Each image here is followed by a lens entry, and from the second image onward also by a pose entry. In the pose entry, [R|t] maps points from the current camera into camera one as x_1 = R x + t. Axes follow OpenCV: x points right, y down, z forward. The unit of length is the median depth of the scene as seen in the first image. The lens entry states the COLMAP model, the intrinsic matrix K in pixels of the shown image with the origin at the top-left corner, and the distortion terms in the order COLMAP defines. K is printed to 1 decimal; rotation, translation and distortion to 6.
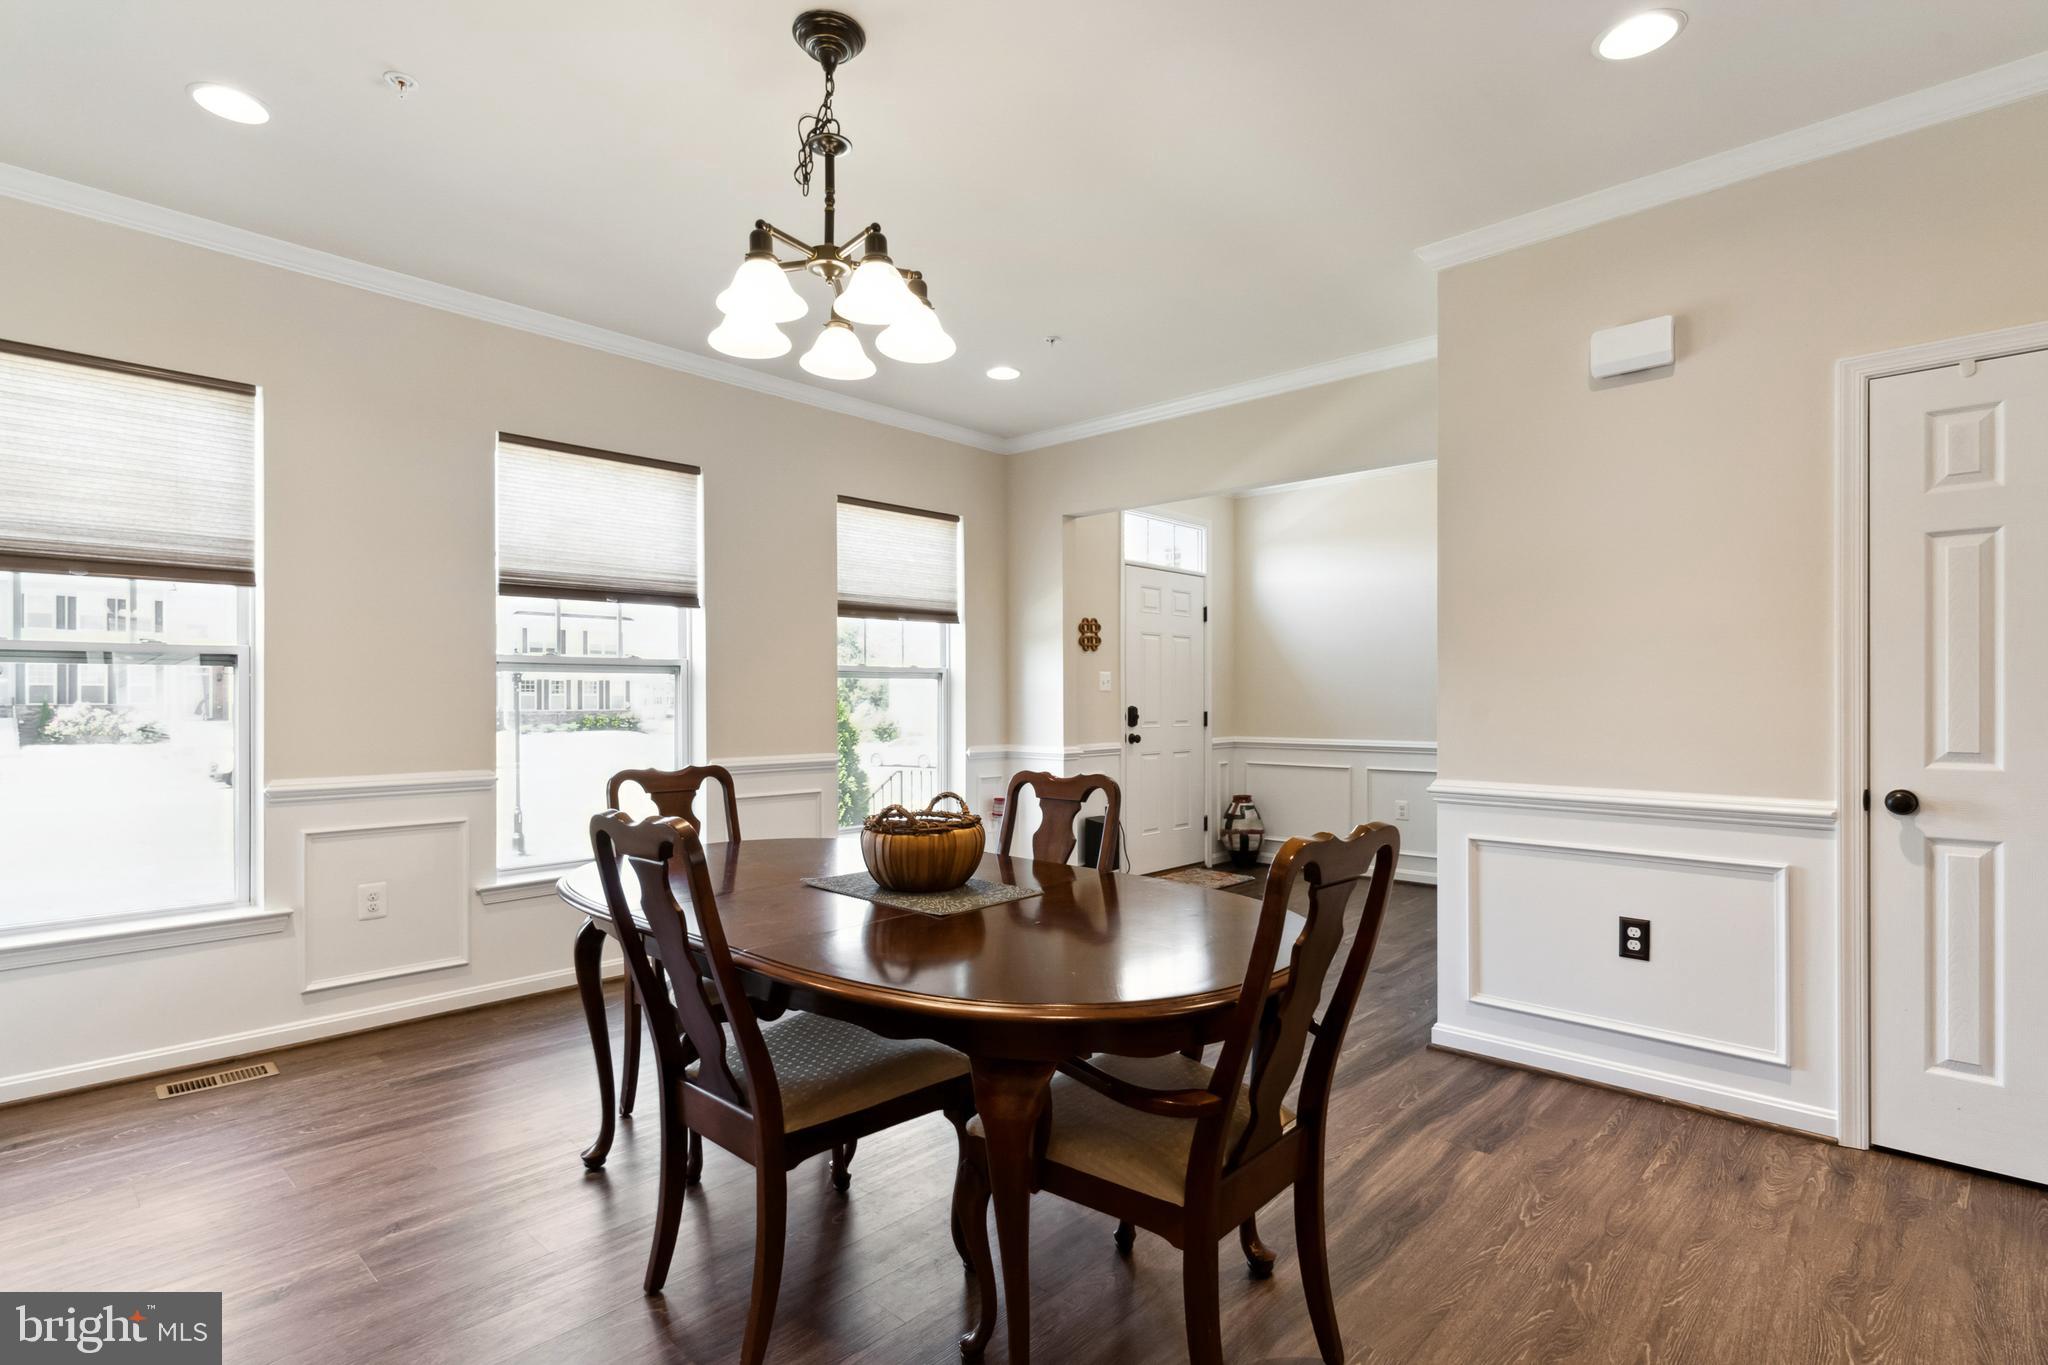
lens RADIAL K [[992.0, 0, 1022.4], [0, 992.0, 717.2], [0, 0, 1]] dist [0.002615, -0.000181]
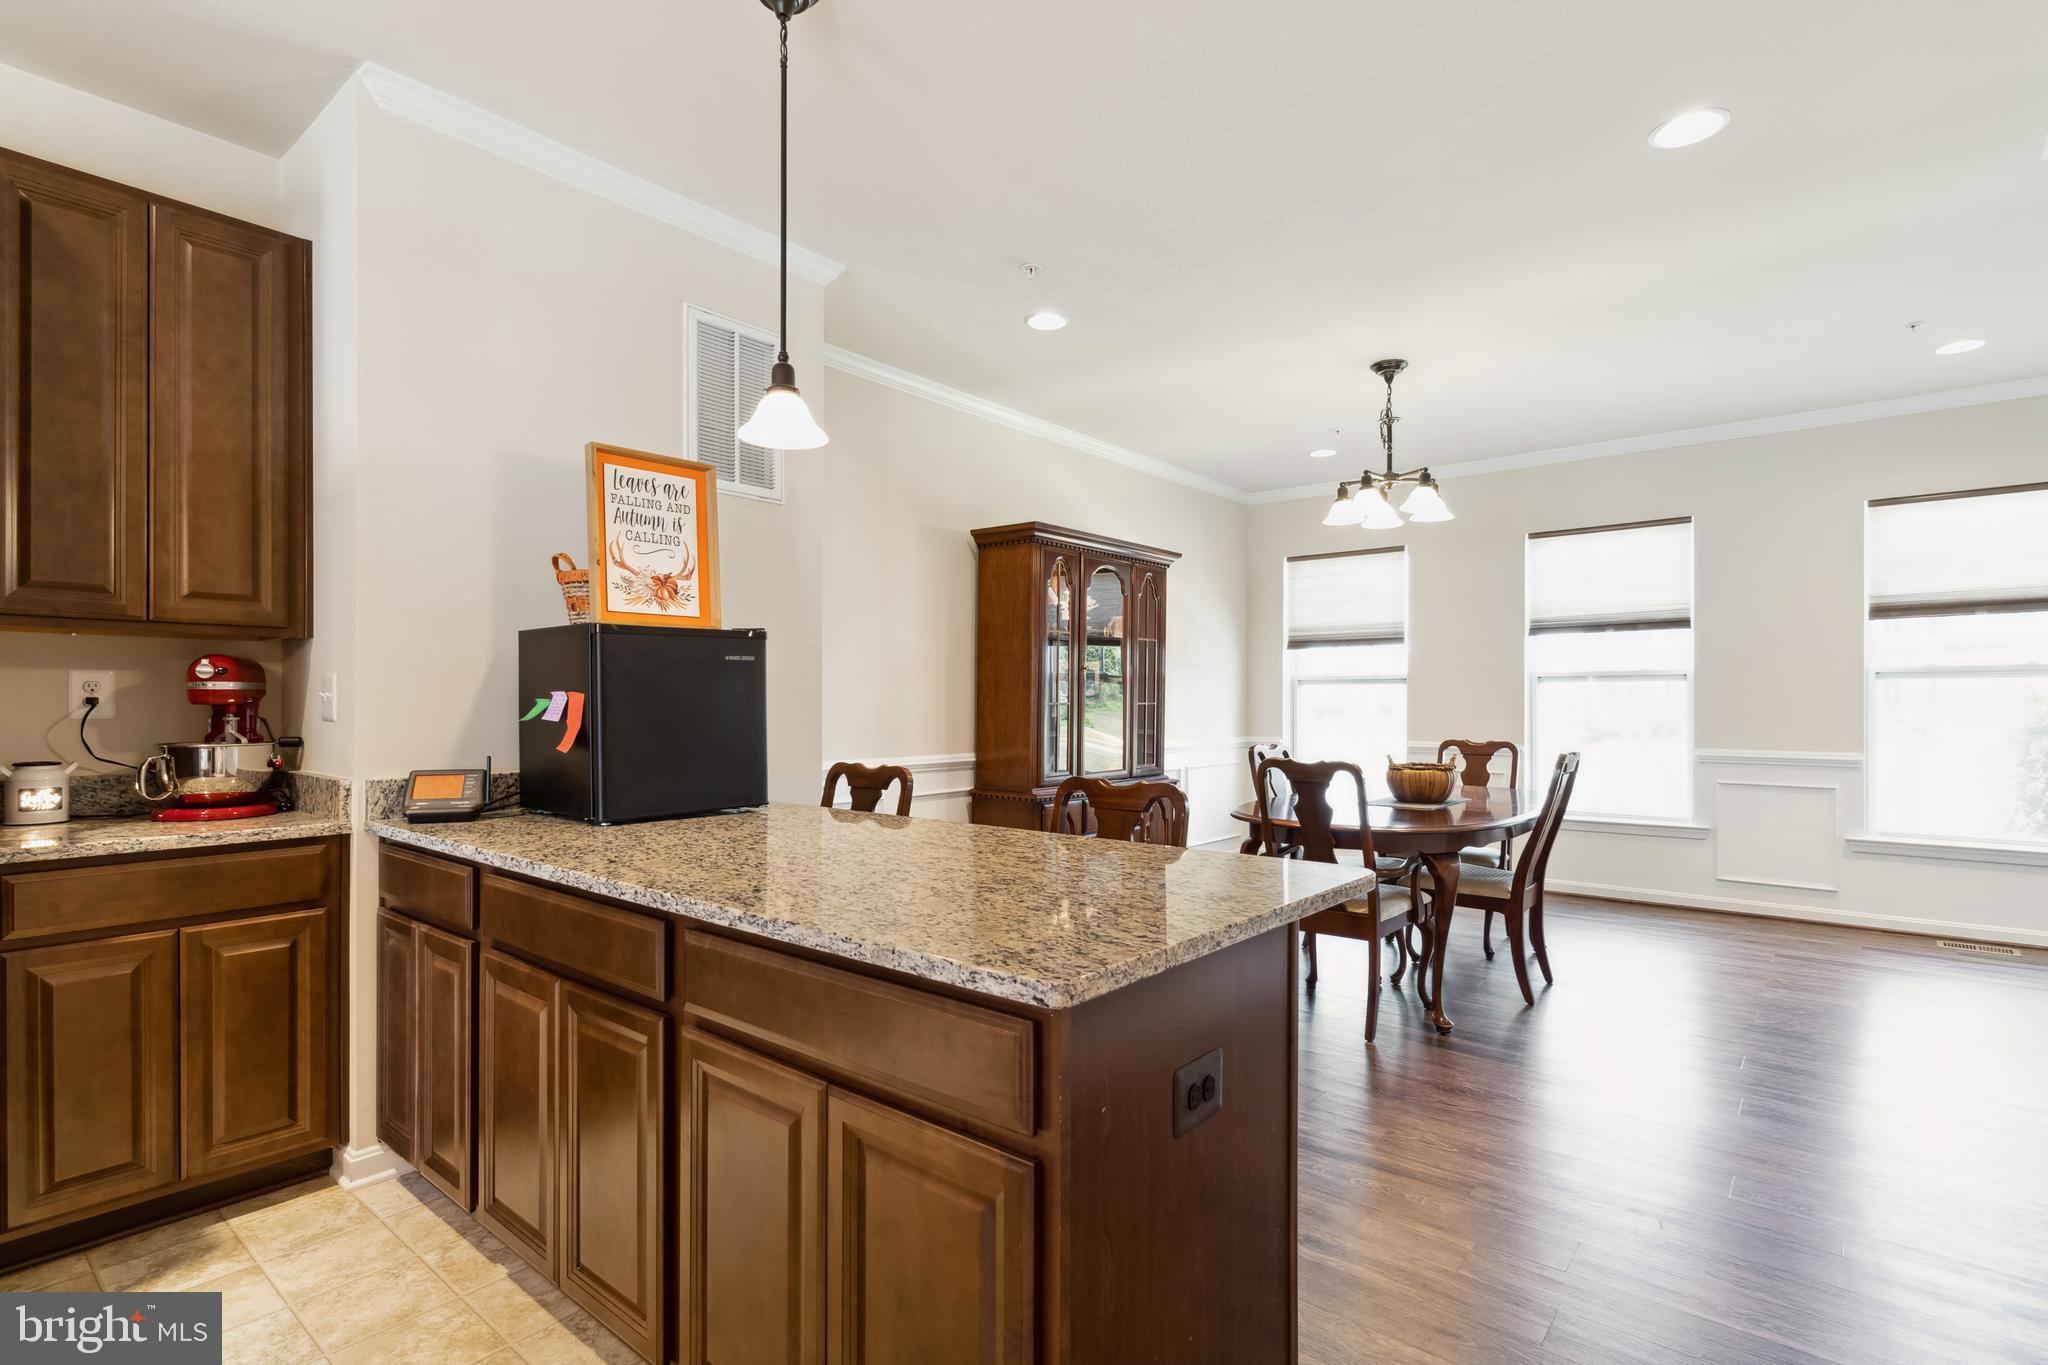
lens RADIAL K [[986.1, 0, 1017.7], [0, 986.1, 705.1], [0, 0, 1]] dist [0.000769, -0.000089]
pose [[0.053366, 0.005236, -0.998561, 1.183929], [-0.018951, 0.999811, 0.004230, -0.001910], [0.998395, 0.018698, 0.053456, 0.111002]]
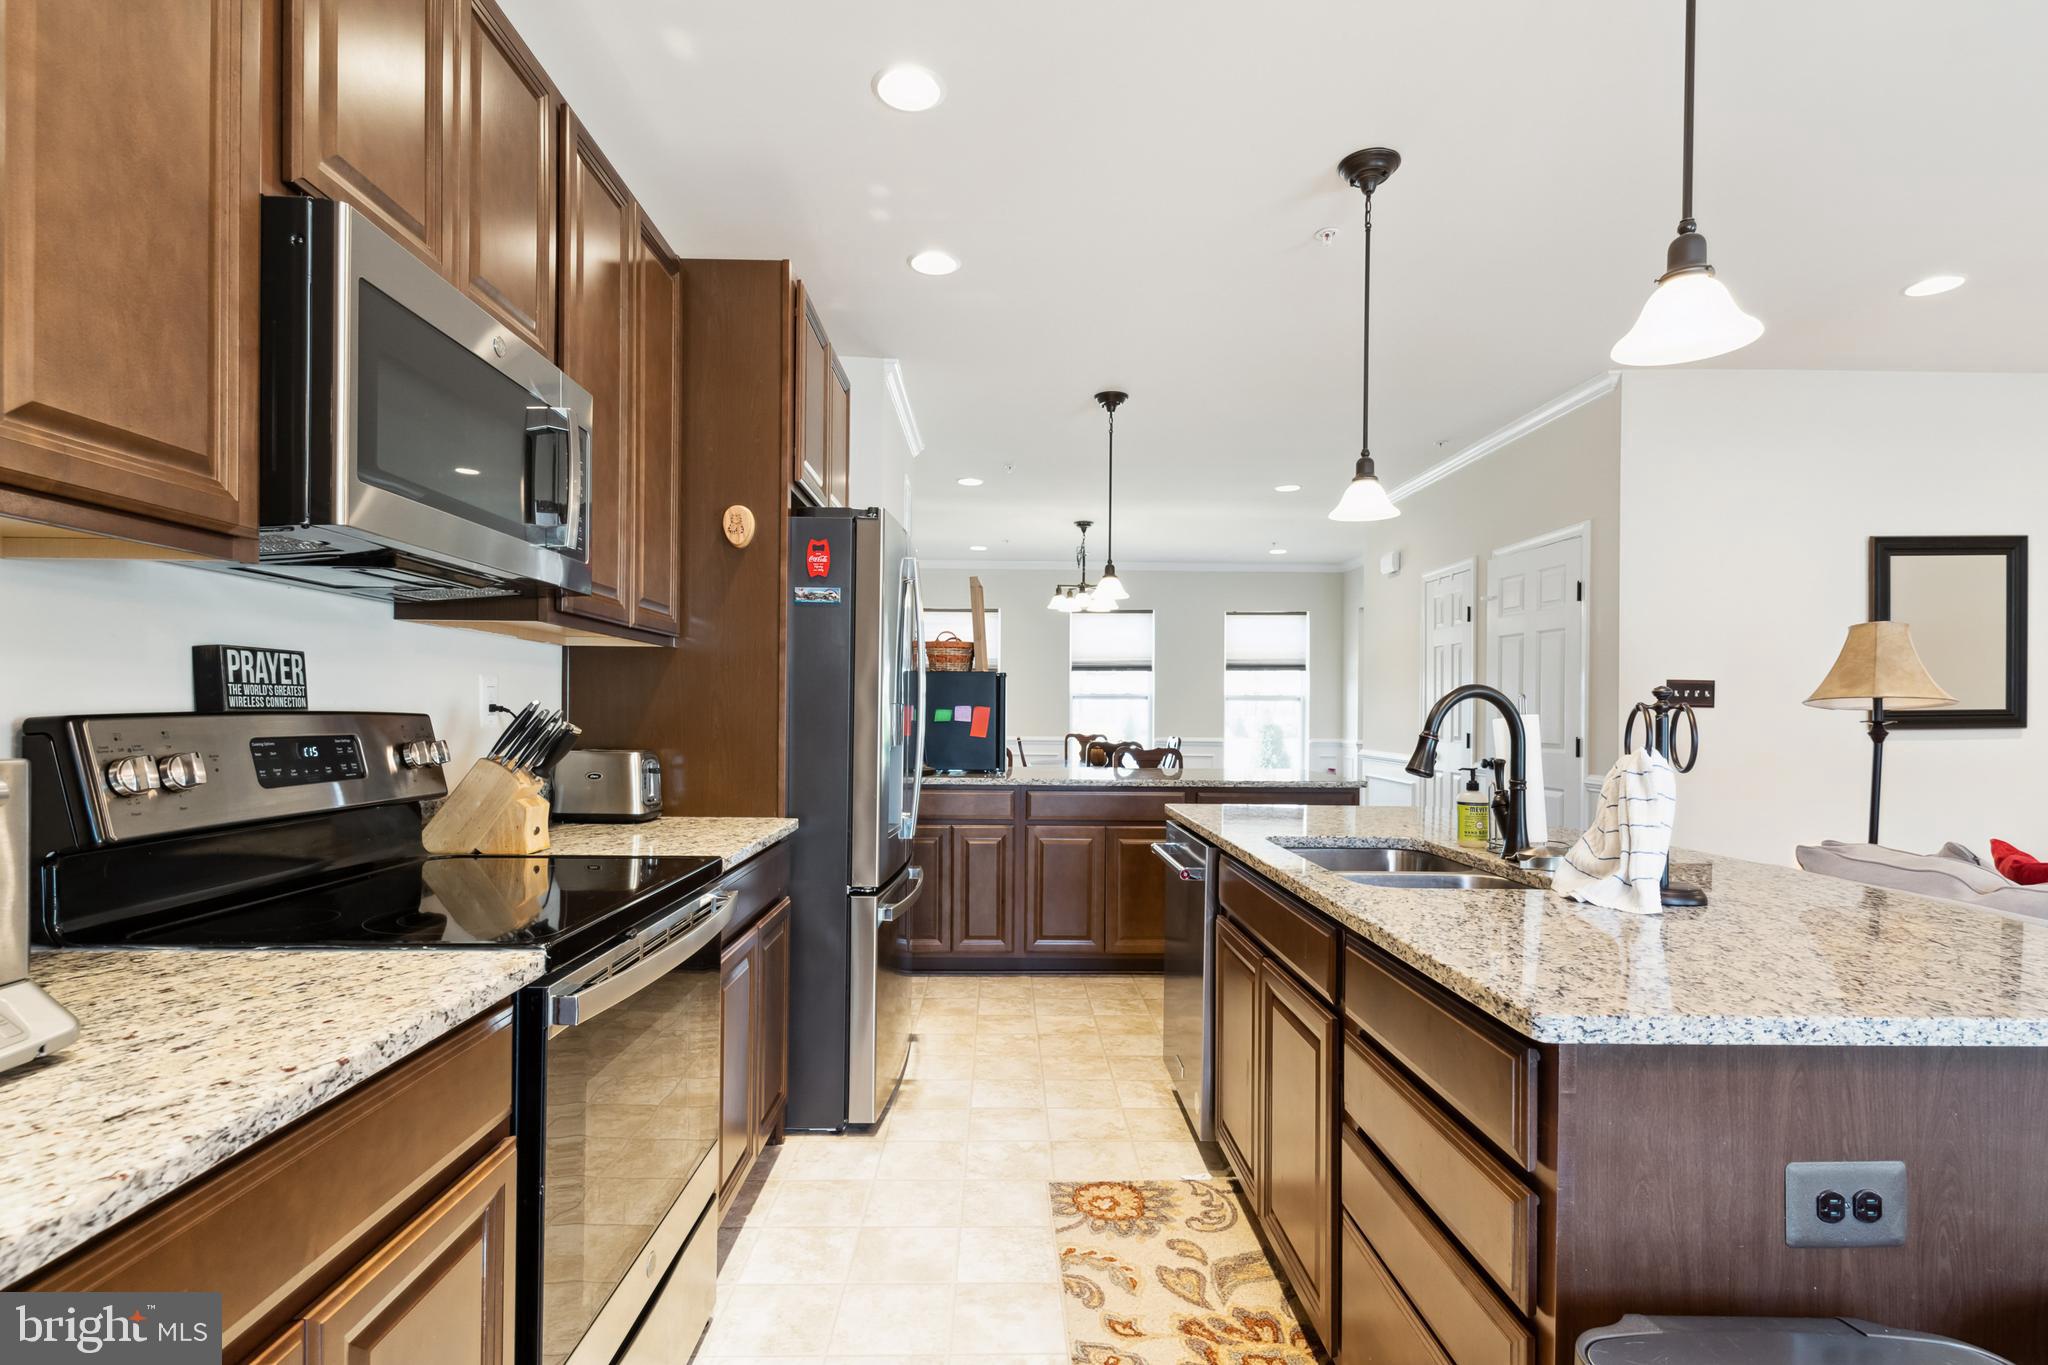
lens RADIAL K [[990.1, 0, 1019.7], [0, 990.1, 717.6], [0, 0, 1]] dist [0.001542, -0.000367]
pose [[0.695822, 0.012193, -0.718111, 1.492383], [-0.021802, 0.999754, -0.004150, 0.018133], [0.717883, 0.018544, 0.695916, -1.094433]]
